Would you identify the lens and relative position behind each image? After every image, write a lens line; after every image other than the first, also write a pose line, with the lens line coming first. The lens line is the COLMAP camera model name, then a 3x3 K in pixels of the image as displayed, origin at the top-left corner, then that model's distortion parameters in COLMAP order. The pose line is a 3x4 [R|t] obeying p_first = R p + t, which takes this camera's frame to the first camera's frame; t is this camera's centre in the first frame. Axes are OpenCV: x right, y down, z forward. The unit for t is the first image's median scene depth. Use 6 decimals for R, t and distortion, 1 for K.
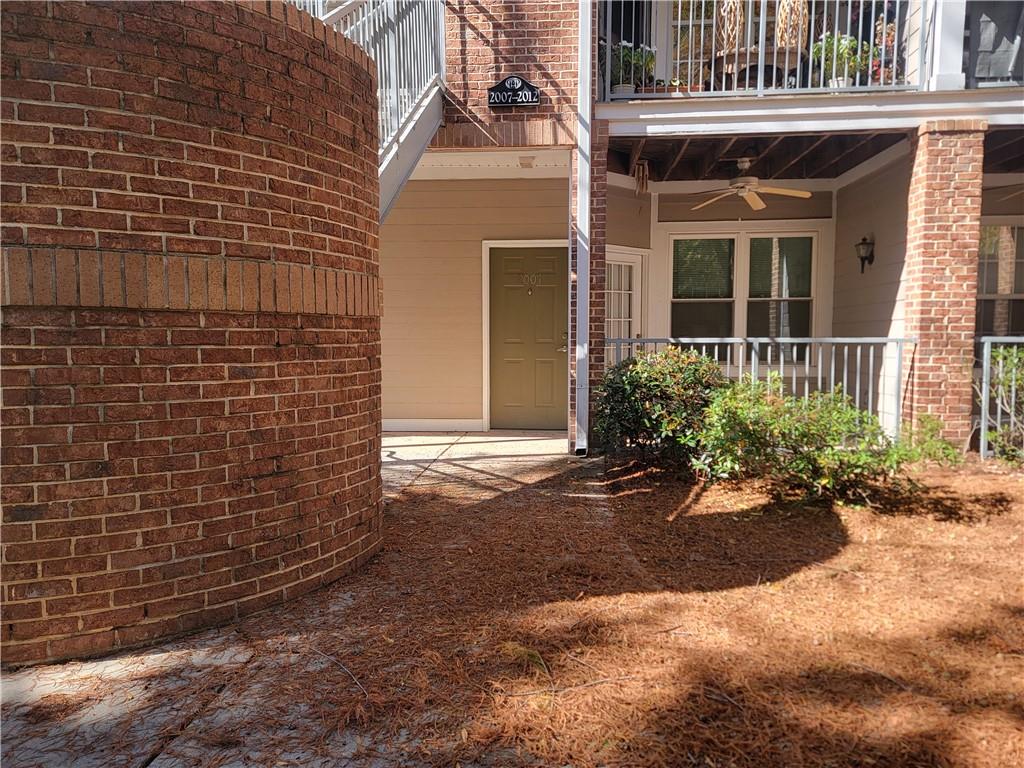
lens RADIAL K [[725.1, 0, 515.8], [0, 725.1, 384.5], [0, 0, 1]] dist [0.043844, -0.009308]
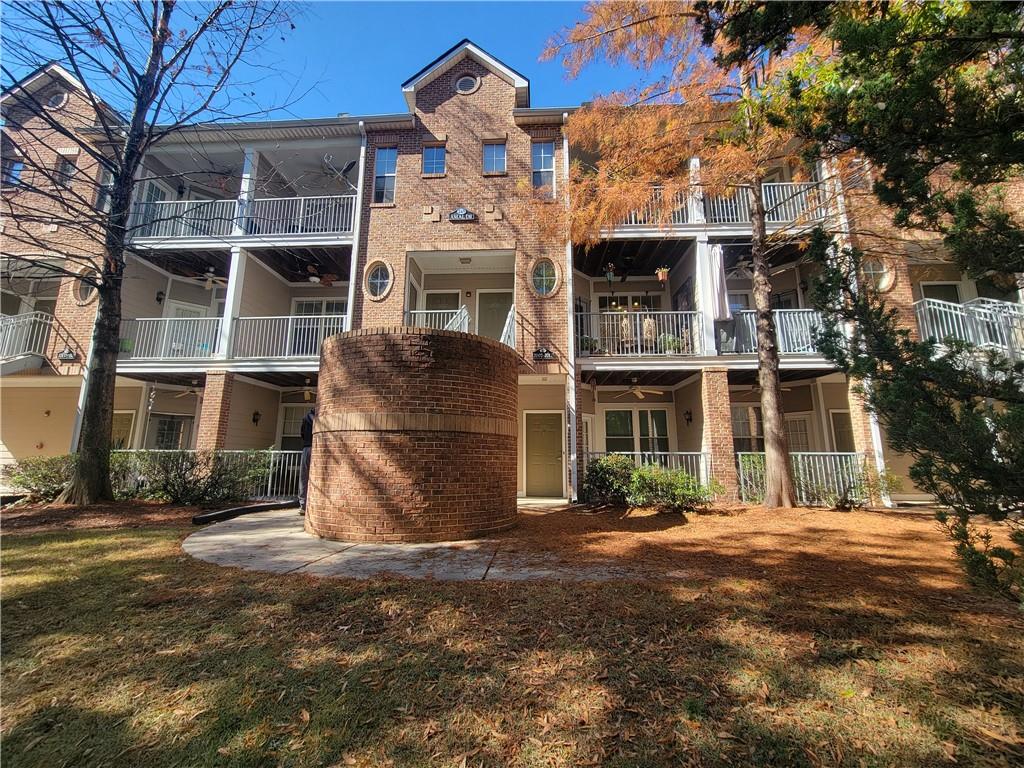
lens RADIAL K [[418.1, 0, 507.3], [0, 418.1, 384.8], [0, 0, 1]] dist [-0.001116, 0.001432]
pose [[0.999859, 0.007049, 0.015225, -0.147723], [-0.003016, 0.968190, -0.250196, 0.067272], [-0.016504, 0.250115, 0.968075, -0.372544]]
